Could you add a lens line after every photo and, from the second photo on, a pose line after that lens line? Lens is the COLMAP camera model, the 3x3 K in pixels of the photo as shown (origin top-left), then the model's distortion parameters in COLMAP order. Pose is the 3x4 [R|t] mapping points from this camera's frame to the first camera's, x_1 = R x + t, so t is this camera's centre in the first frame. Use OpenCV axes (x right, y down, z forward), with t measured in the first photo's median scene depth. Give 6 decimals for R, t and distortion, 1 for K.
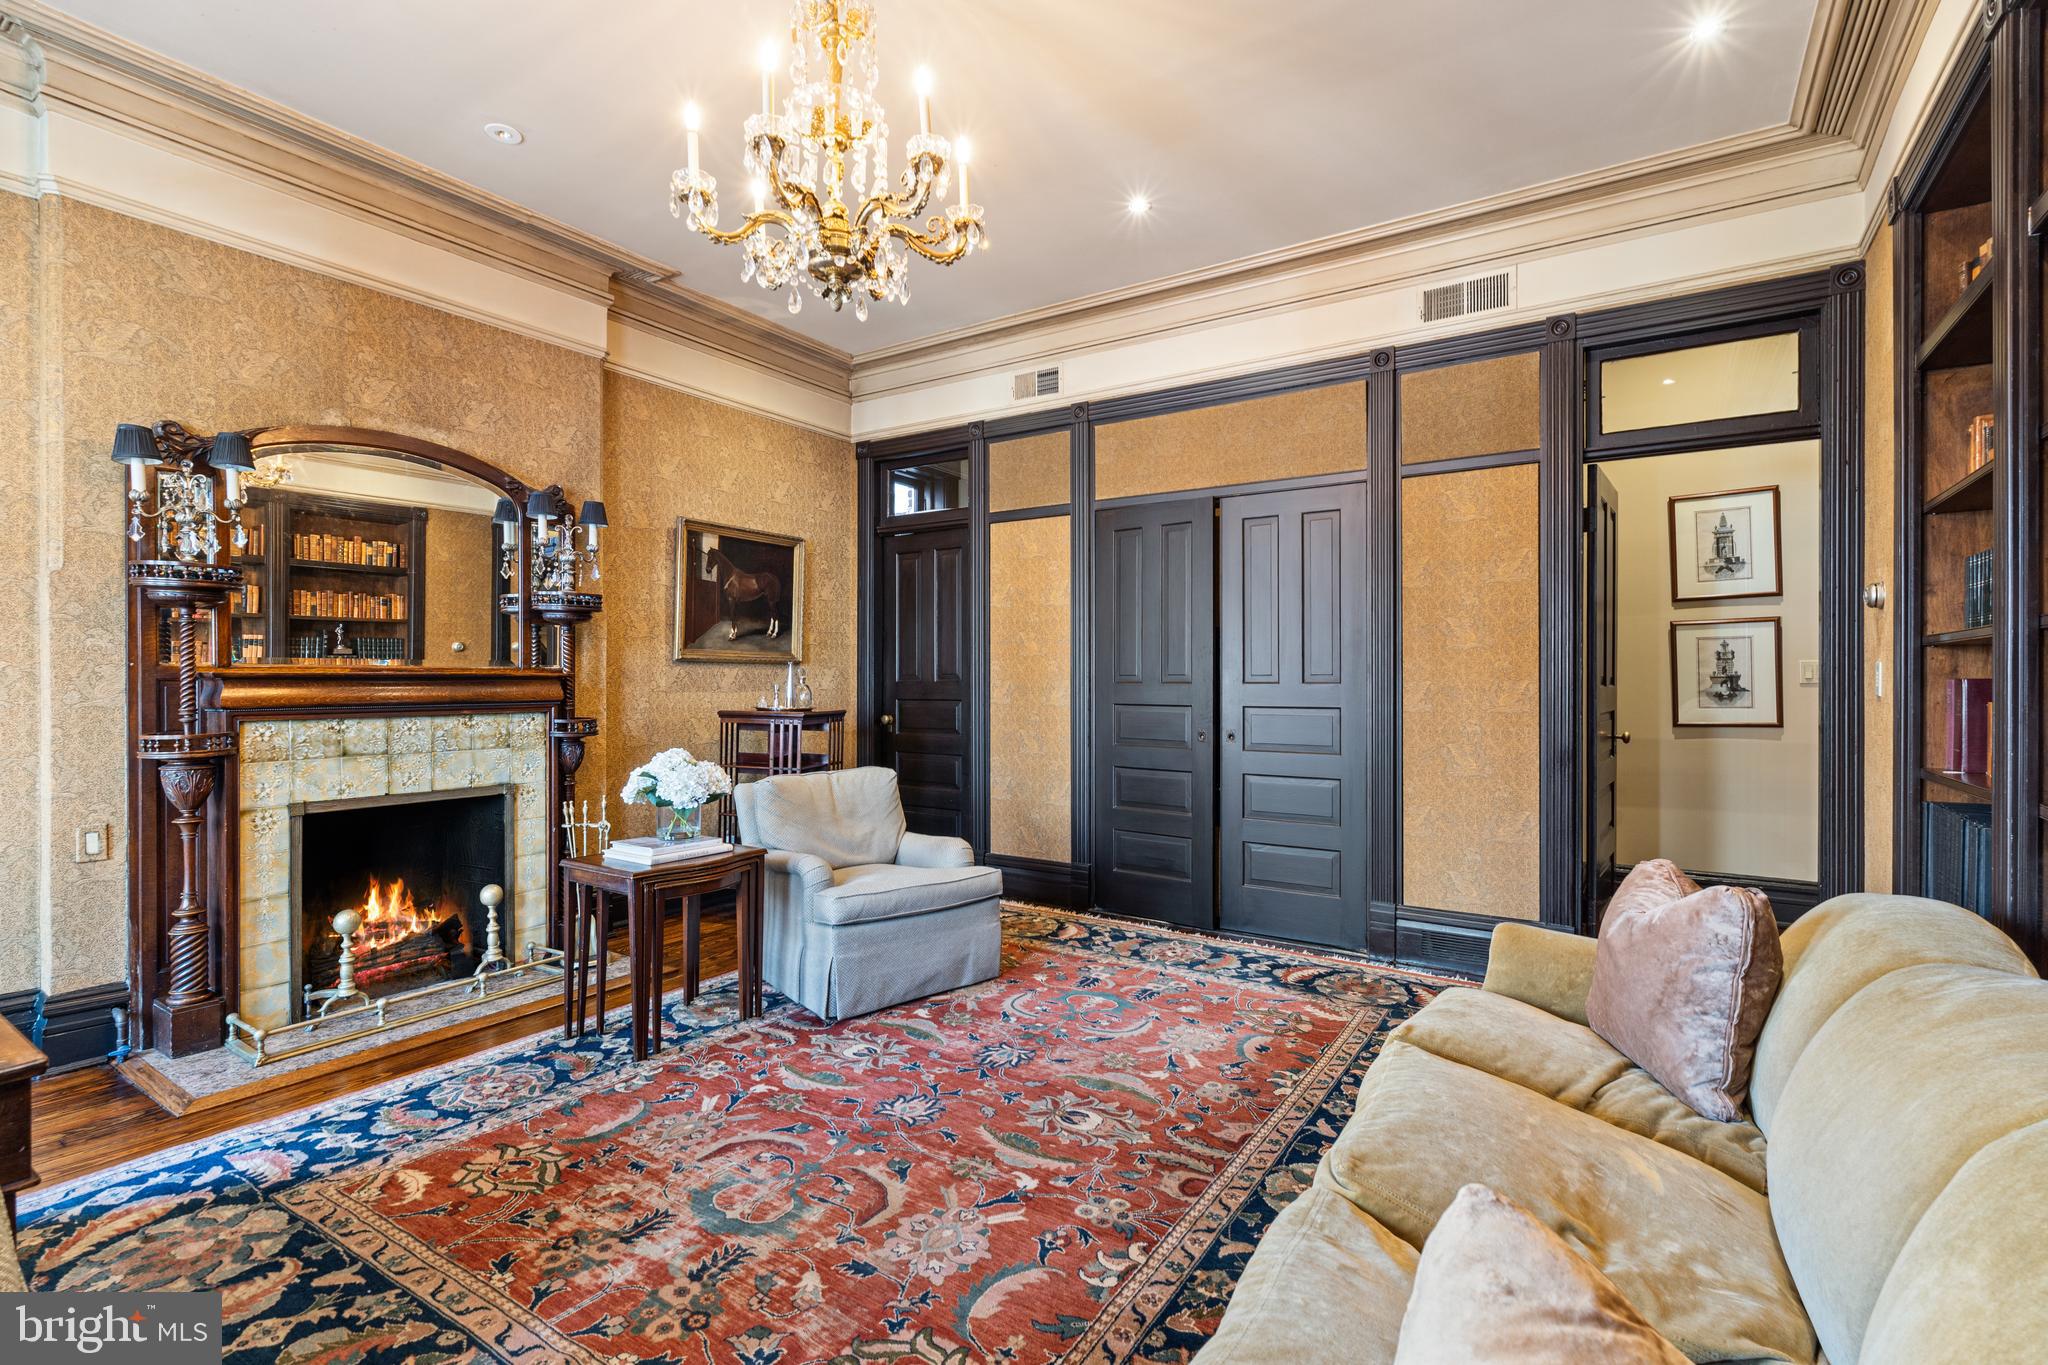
lens RADIAL K [[997.3, 0, 967.3], [0, 997.3, 682.4], [0, 0, 1]] dist [0.001479, 0.001439]
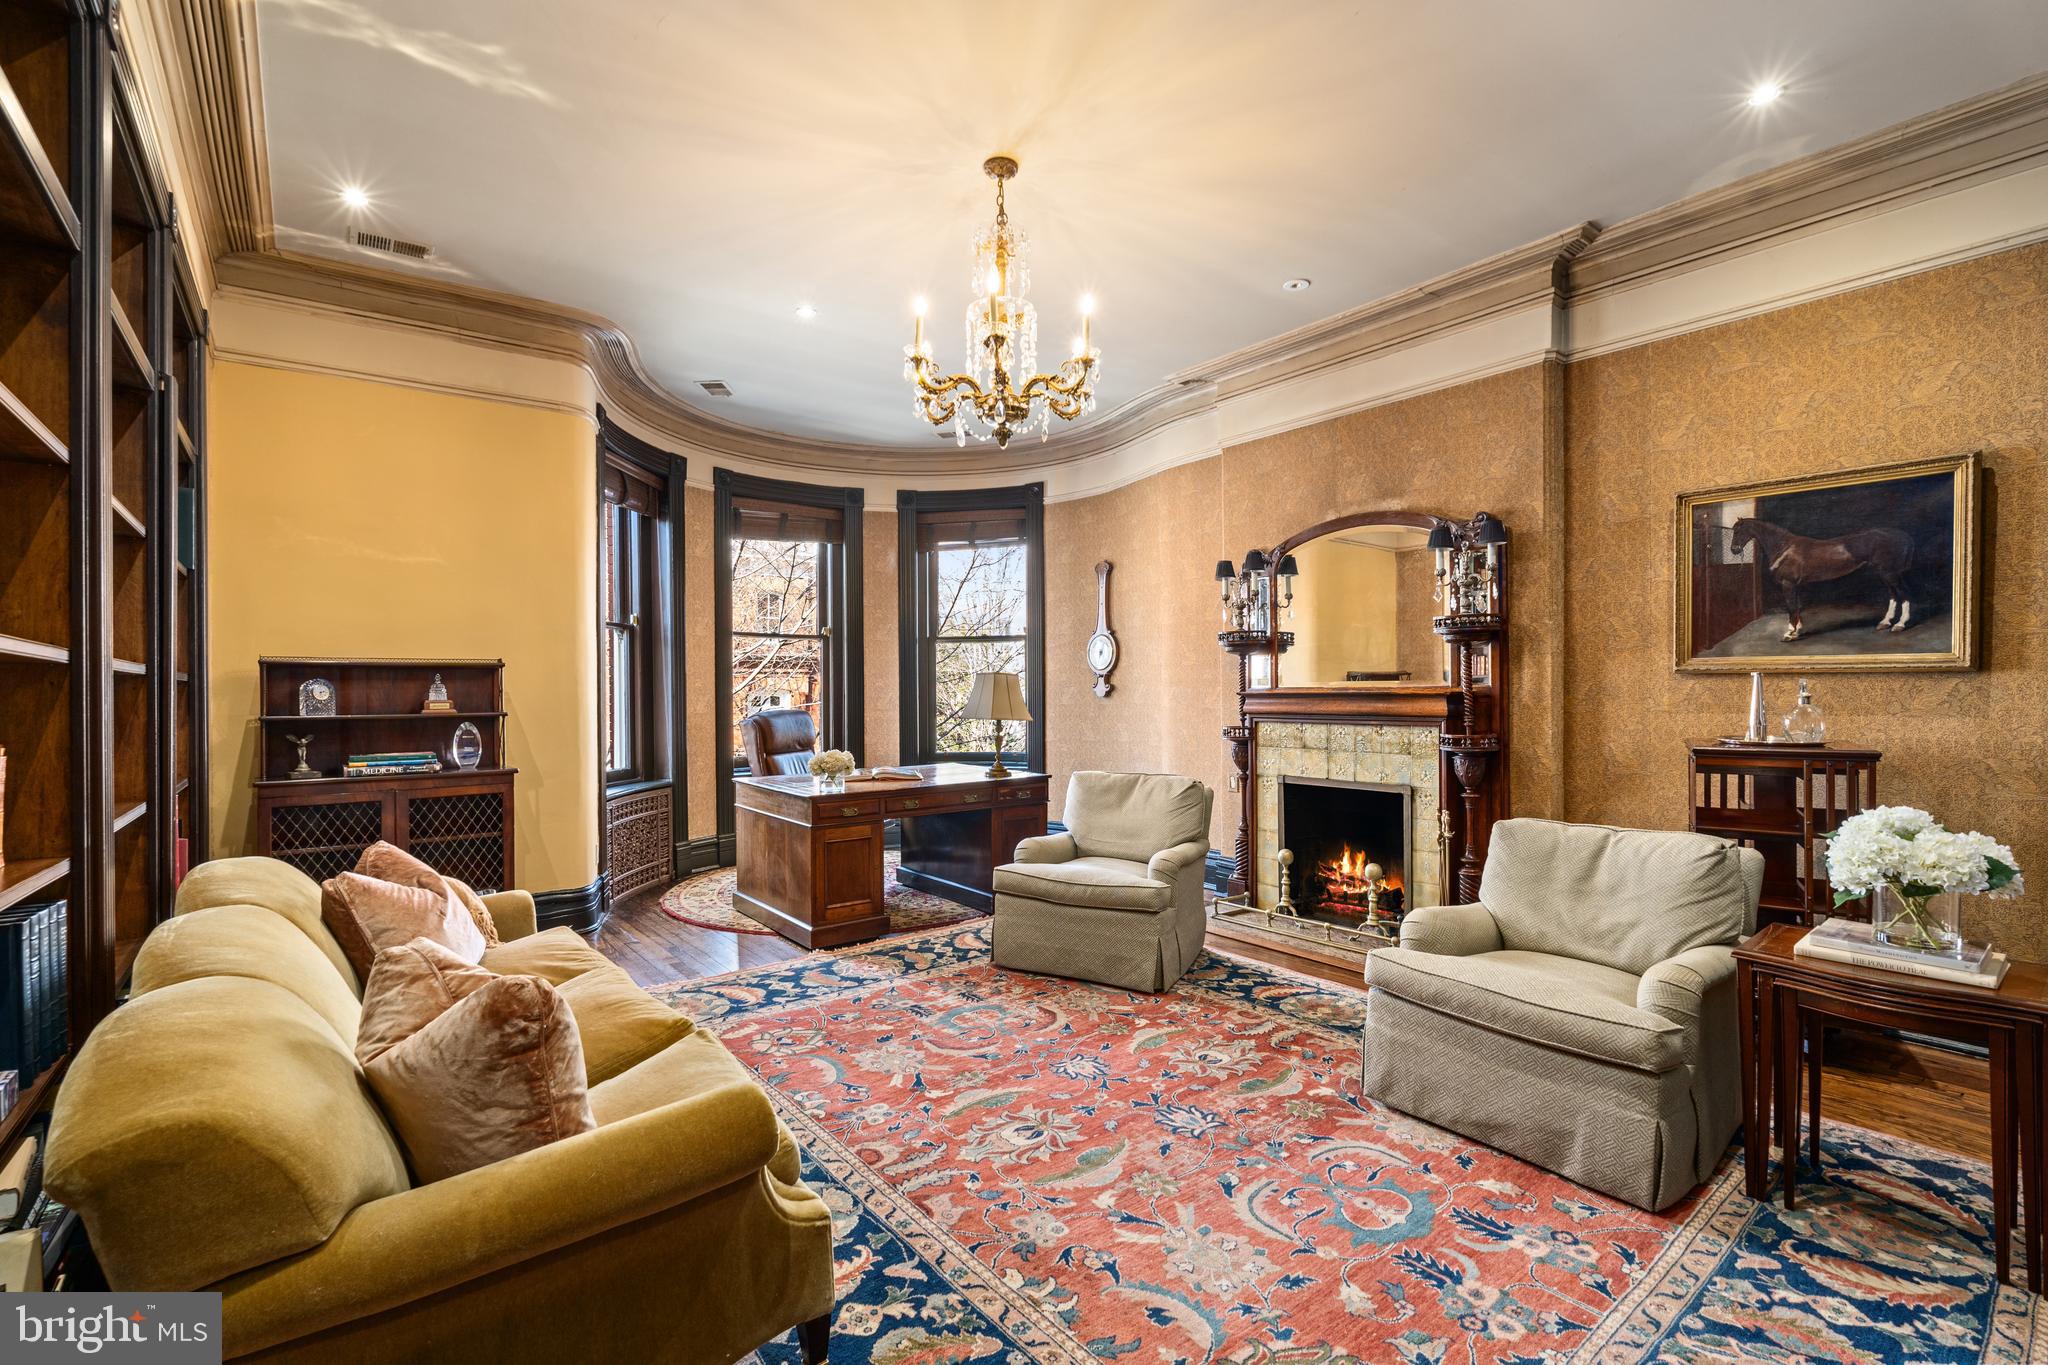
lens RADIAL K [[903.0, 0, 1020.2], [0, 903.0, 691.8], [0, 0, 1]] dist [0.000263, -0.000123]
pose [[-0.302045, 0.000216, -0.953294, 0.751511], [0.000648, 1.000000, 0.000021, -0.009877], [0.953293, -0.000611, -0.302045, 0.966342]]
